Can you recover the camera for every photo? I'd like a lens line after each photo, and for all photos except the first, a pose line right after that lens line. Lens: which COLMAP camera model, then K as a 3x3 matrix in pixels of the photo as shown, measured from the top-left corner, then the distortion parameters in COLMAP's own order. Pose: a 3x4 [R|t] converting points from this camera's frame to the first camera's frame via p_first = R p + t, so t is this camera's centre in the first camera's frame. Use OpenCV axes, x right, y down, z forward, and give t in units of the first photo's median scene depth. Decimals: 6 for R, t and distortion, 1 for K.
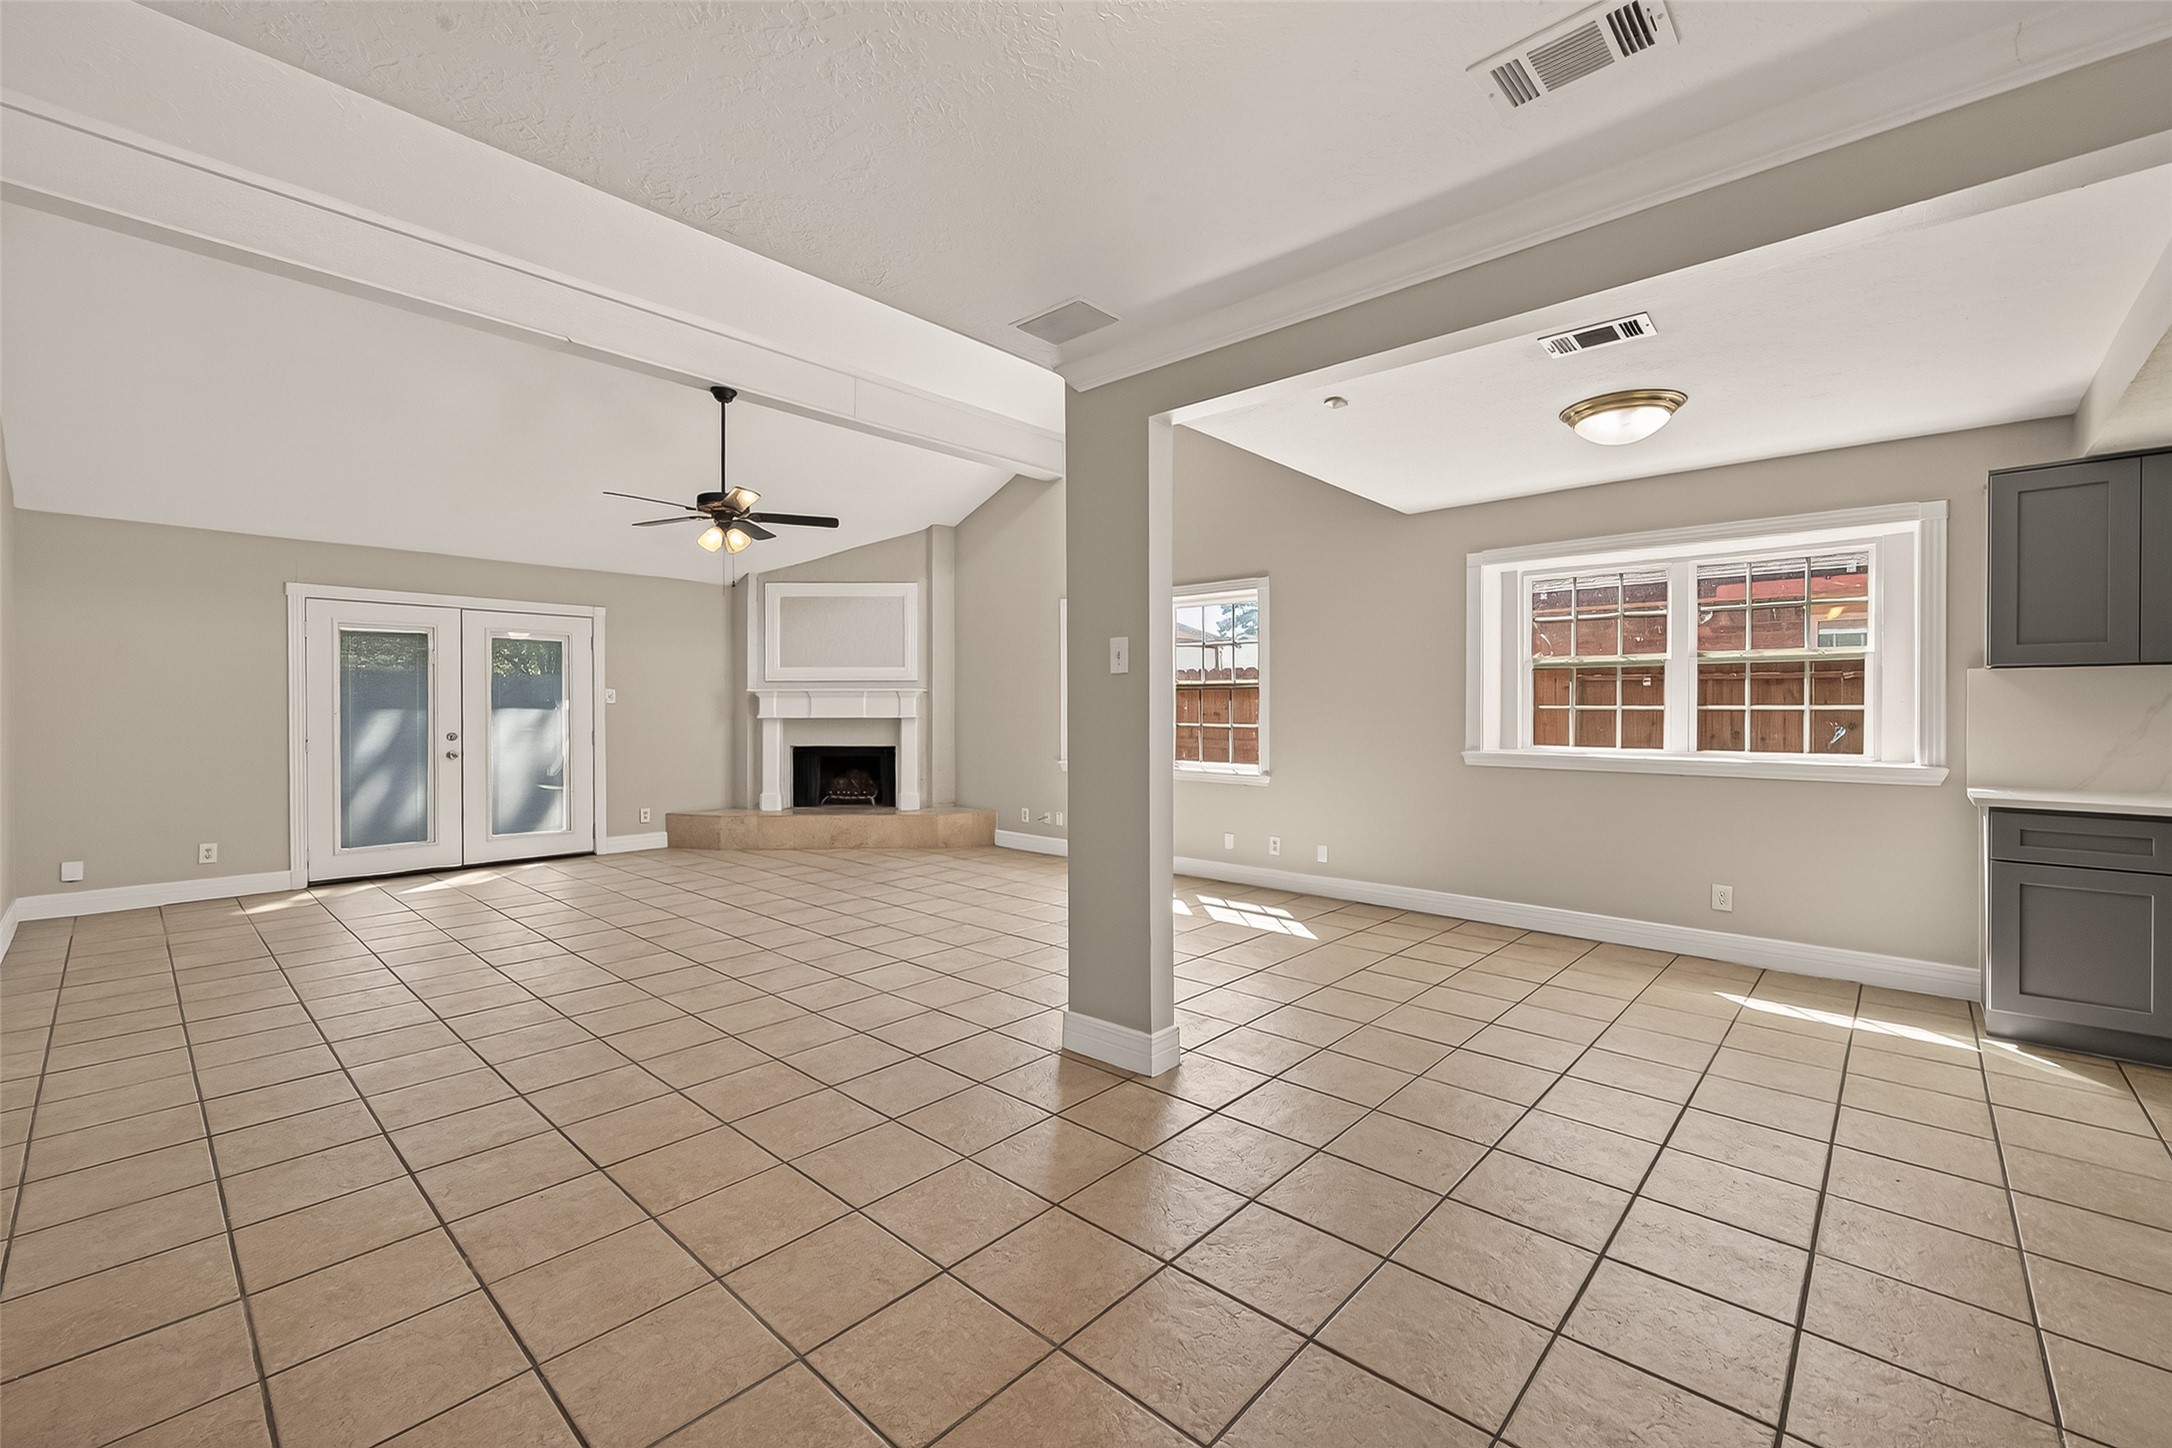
lens RADIAL K [[878.6, 0, 1119.3], [0, 878.6, 716.3], [0, 0, 1]] dist [0.009538, -0.004017]
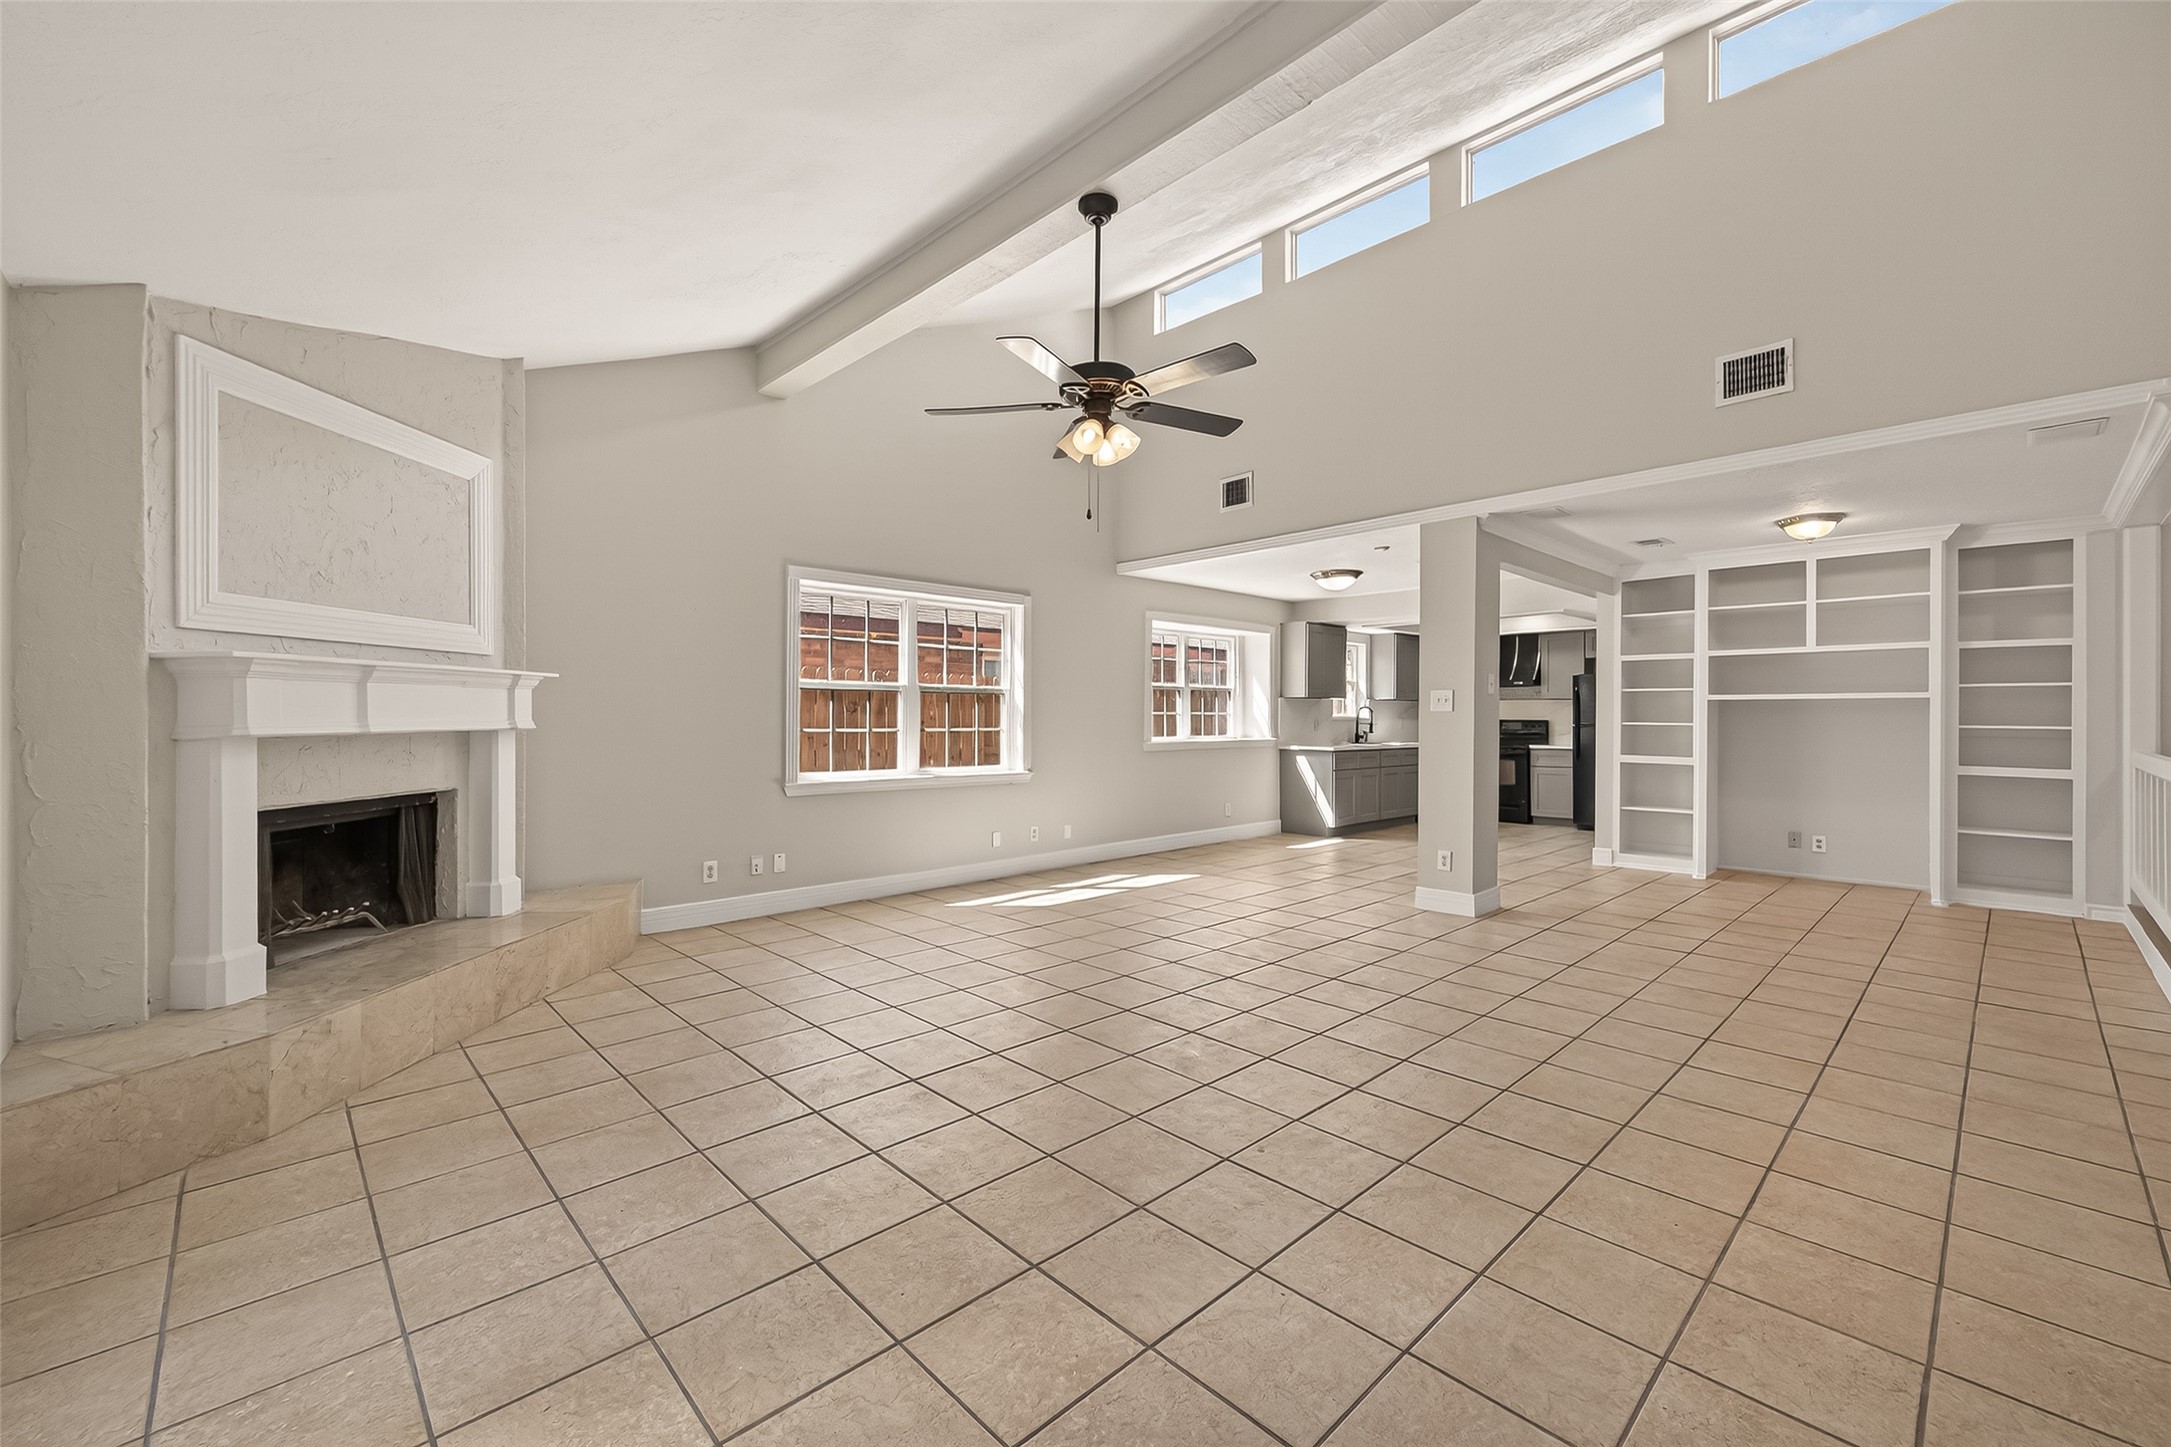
lens RADIAL K [[878.2, 0, 1067.7], [0, 878.2, 716.3], [0, 0, 1]] dist [0.009538, -0.004017]
pose [[0.094022, -0.000851, 0.995570, -0.855575], [0.007513, 0.999972, 0.000145, -0.003898], [-0.995542, 0.007467, 0.094026, 0.761528]]
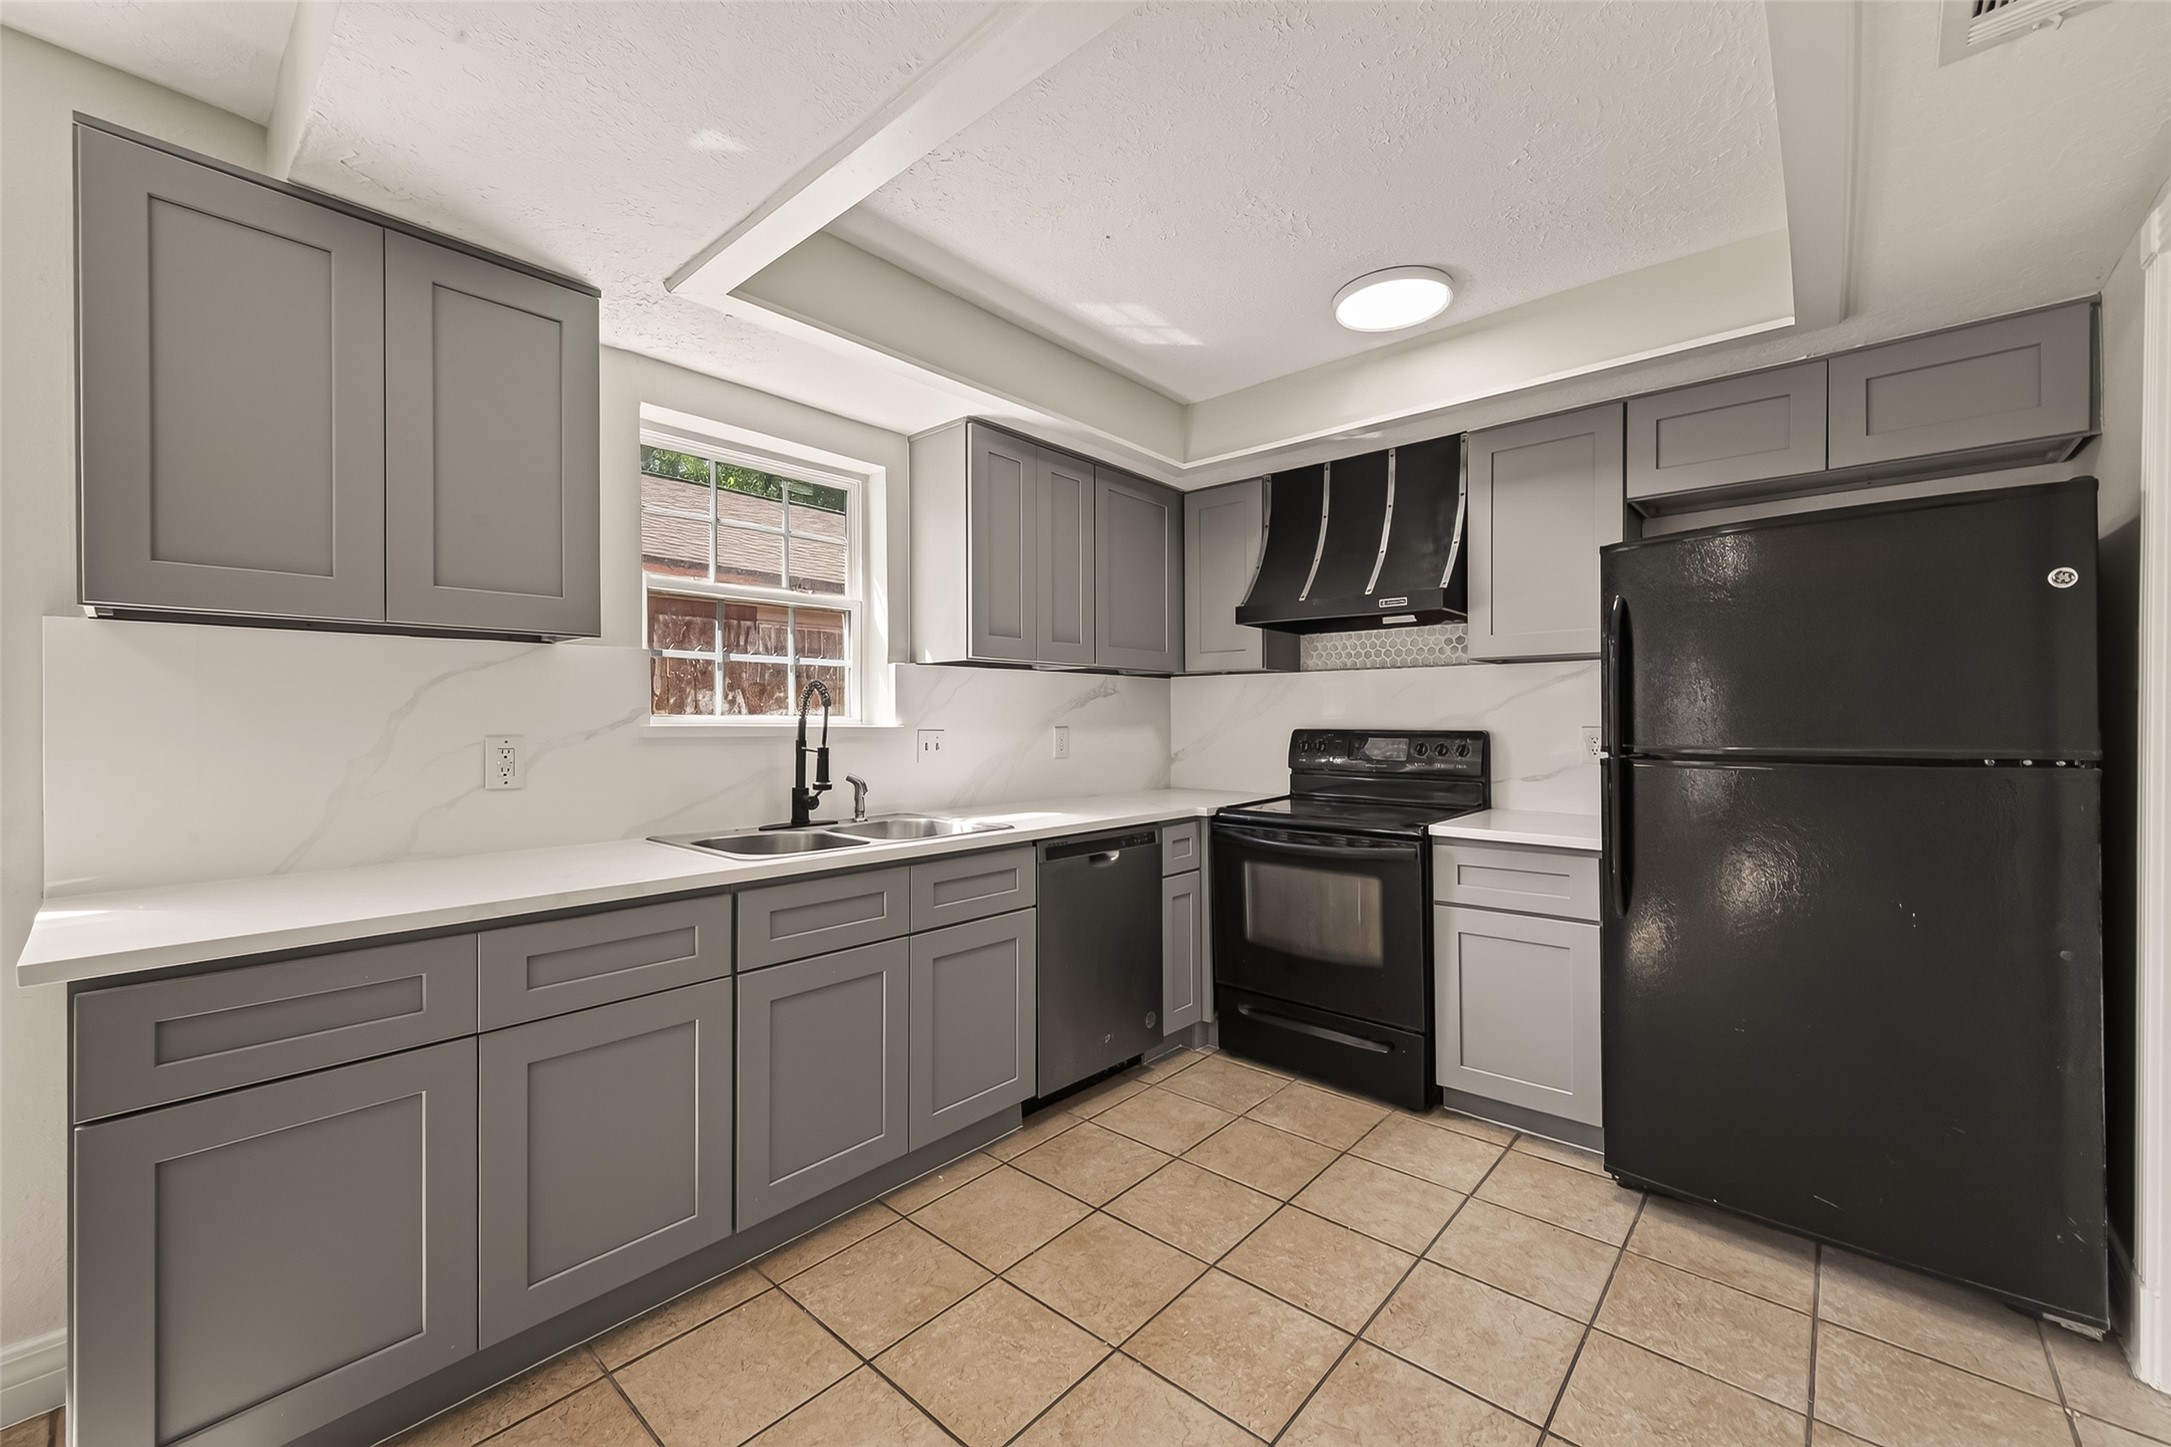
lens RADIAL K [[878.2, 0, 1082.1], [0, 878.2, 727.3], [0, 0, 1]] dist [0.009538, -0.004017]
pose [[-0.016339, -0.016775, 0.999726, 0.297309], [0.007878, 0.999826, 0.016906, -0.002716], [-0.999835, 0.008152, -0.016204, 0.291314]]
